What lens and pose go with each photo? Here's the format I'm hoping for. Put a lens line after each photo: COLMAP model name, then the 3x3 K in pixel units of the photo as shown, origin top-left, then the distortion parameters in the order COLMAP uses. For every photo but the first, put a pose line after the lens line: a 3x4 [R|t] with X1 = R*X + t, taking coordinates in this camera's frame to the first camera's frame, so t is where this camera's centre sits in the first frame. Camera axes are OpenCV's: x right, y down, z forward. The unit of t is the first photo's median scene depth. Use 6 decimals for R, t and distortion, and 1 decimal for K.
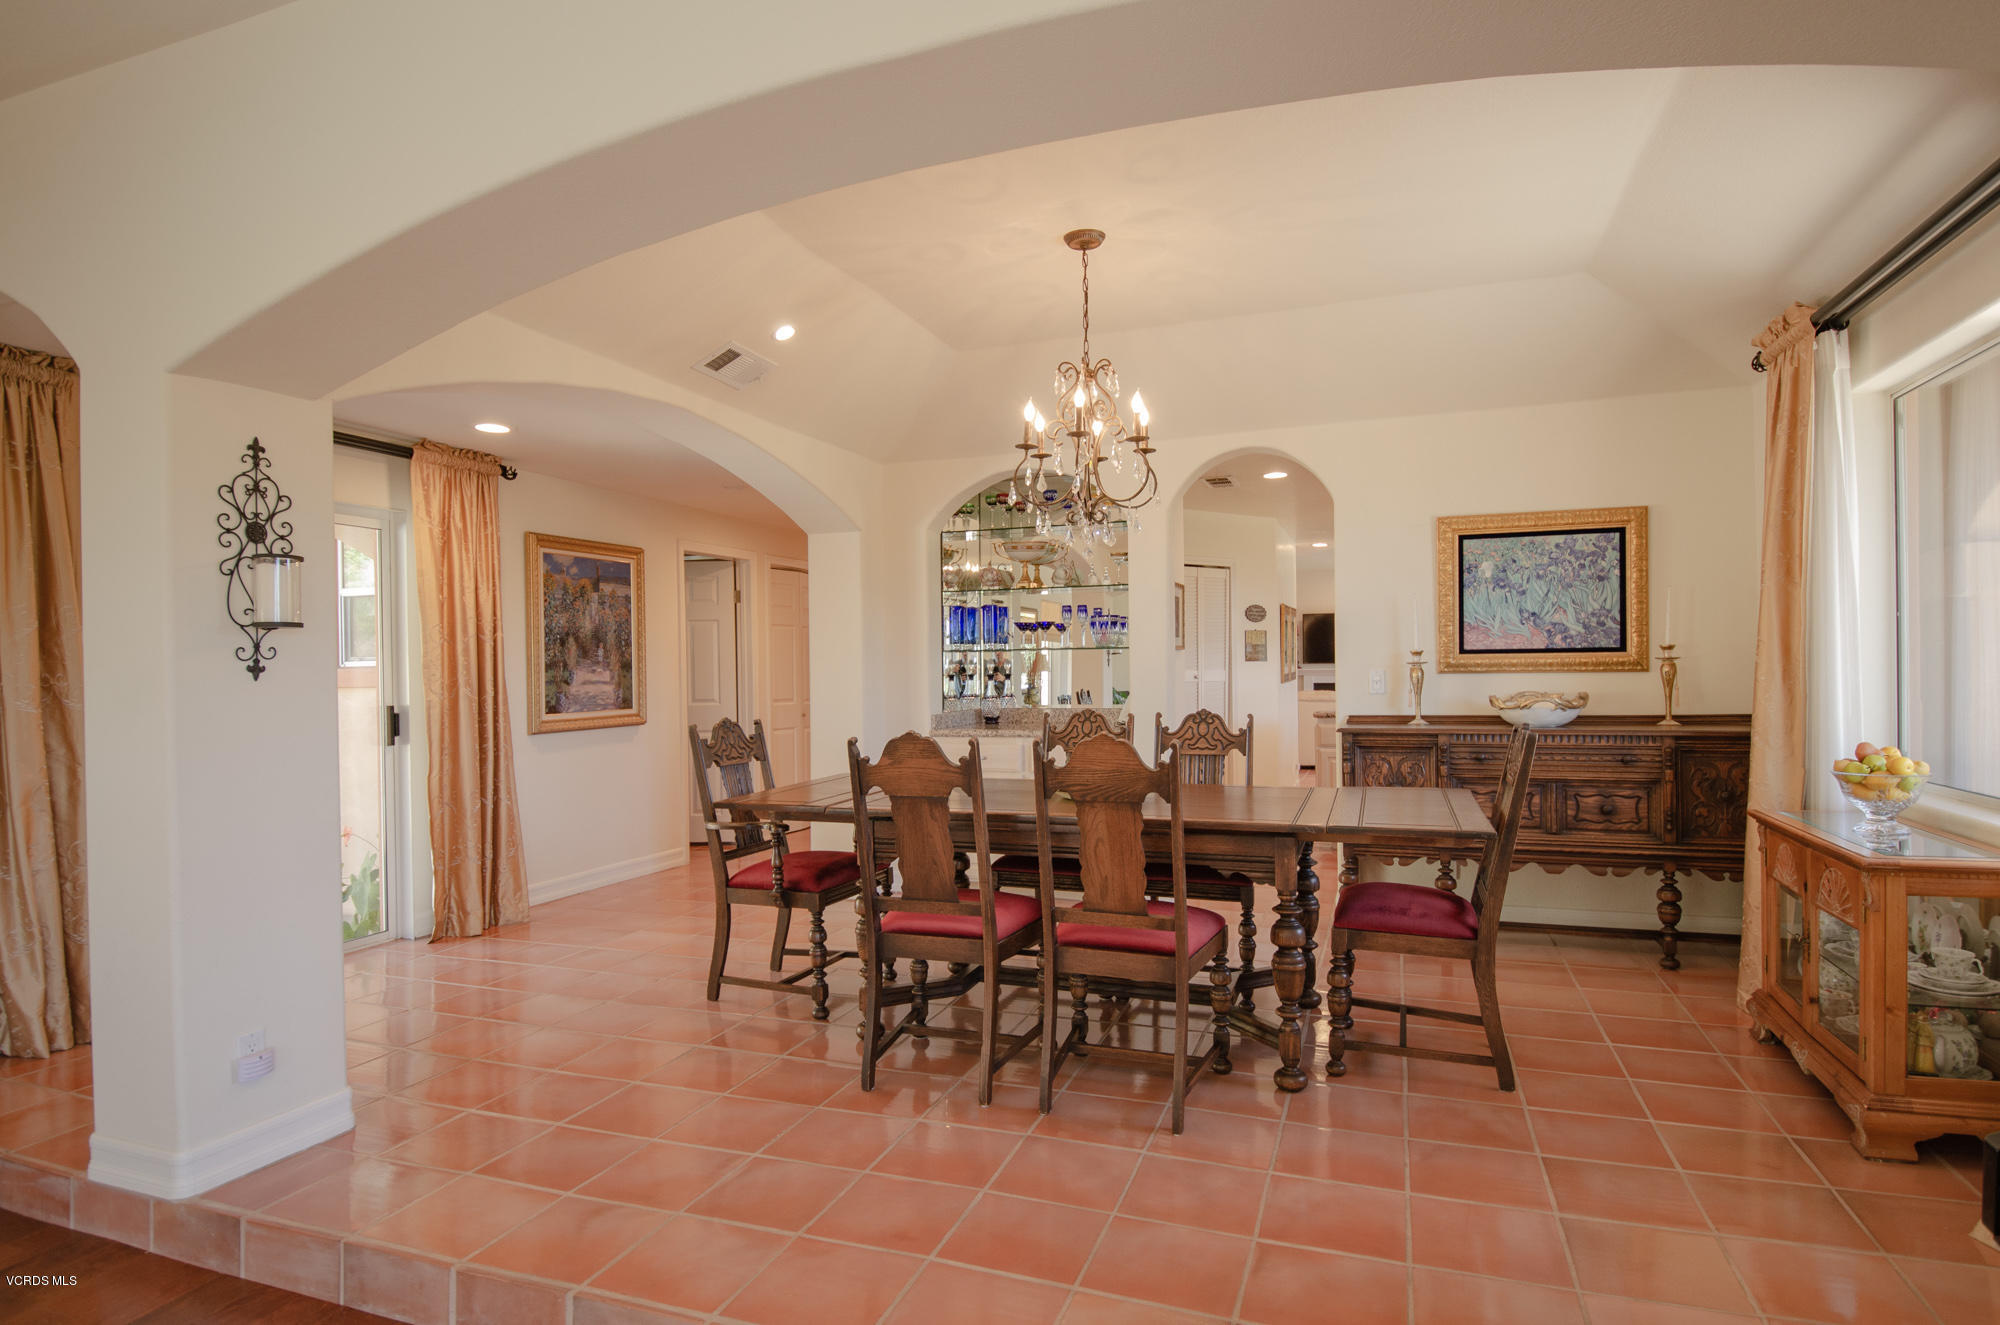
lens RADIAL K [[1130.2, 0, 1000.0], [0, 1130.2, 662.5], [0, 0, 1]] dist [0.000249, 0.000344]
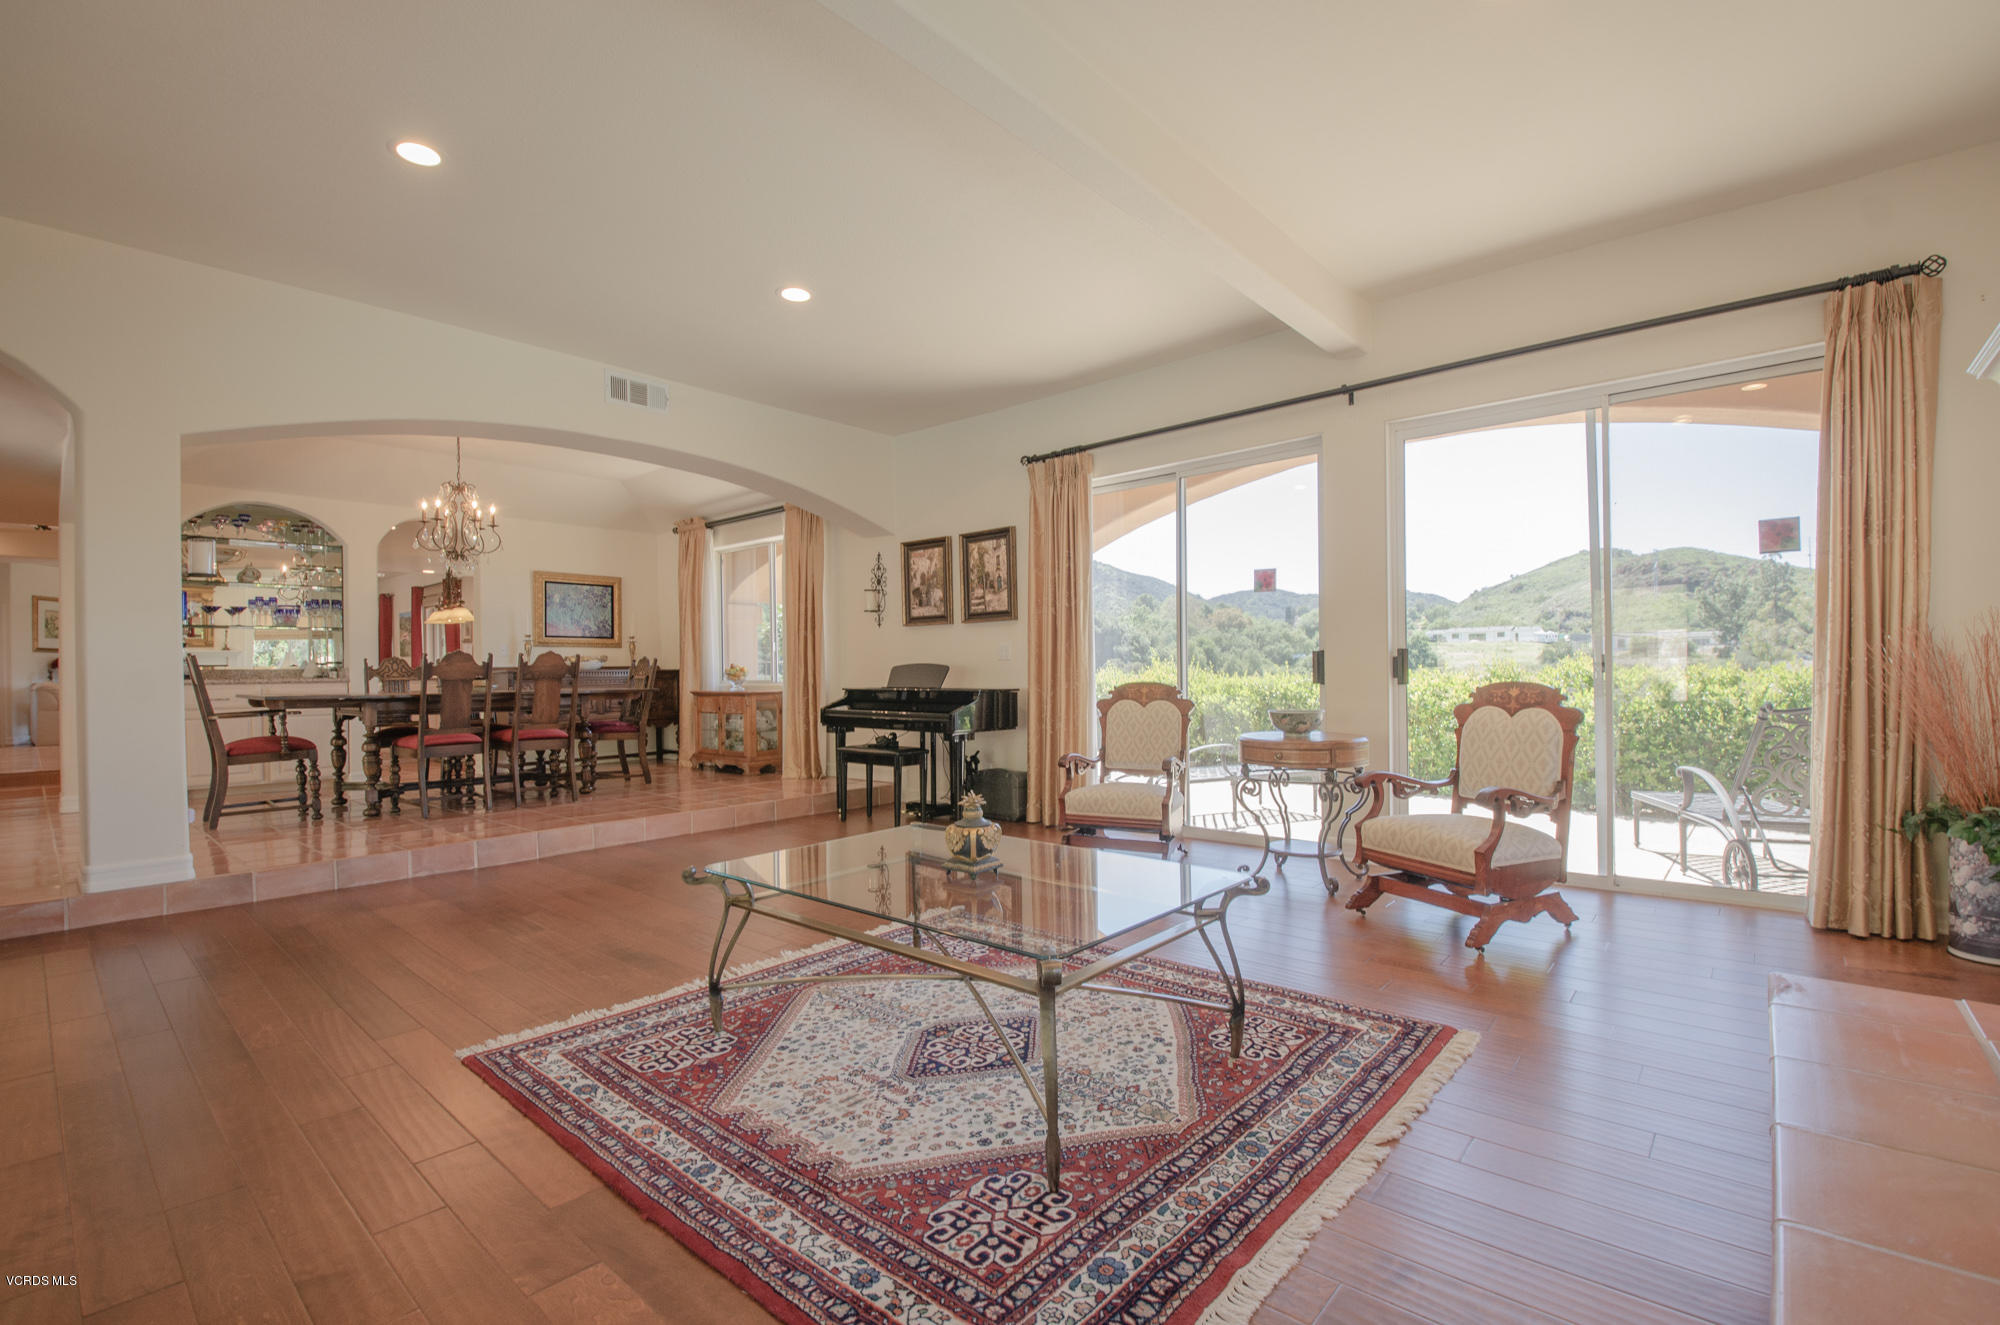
lens RADIAL K [[879.5, 0, 1000.0], [0, 879.5, 662.5], [0, 0, 1]] dist [0.001425, -0.014608]
pose [[0.376006, 0.016223, 0.926475, -0.960134], [0.007267, 0.999764, -0.020456, 0.095564], [-0.926589, 0.014424, 0.375800, -0.486294]]
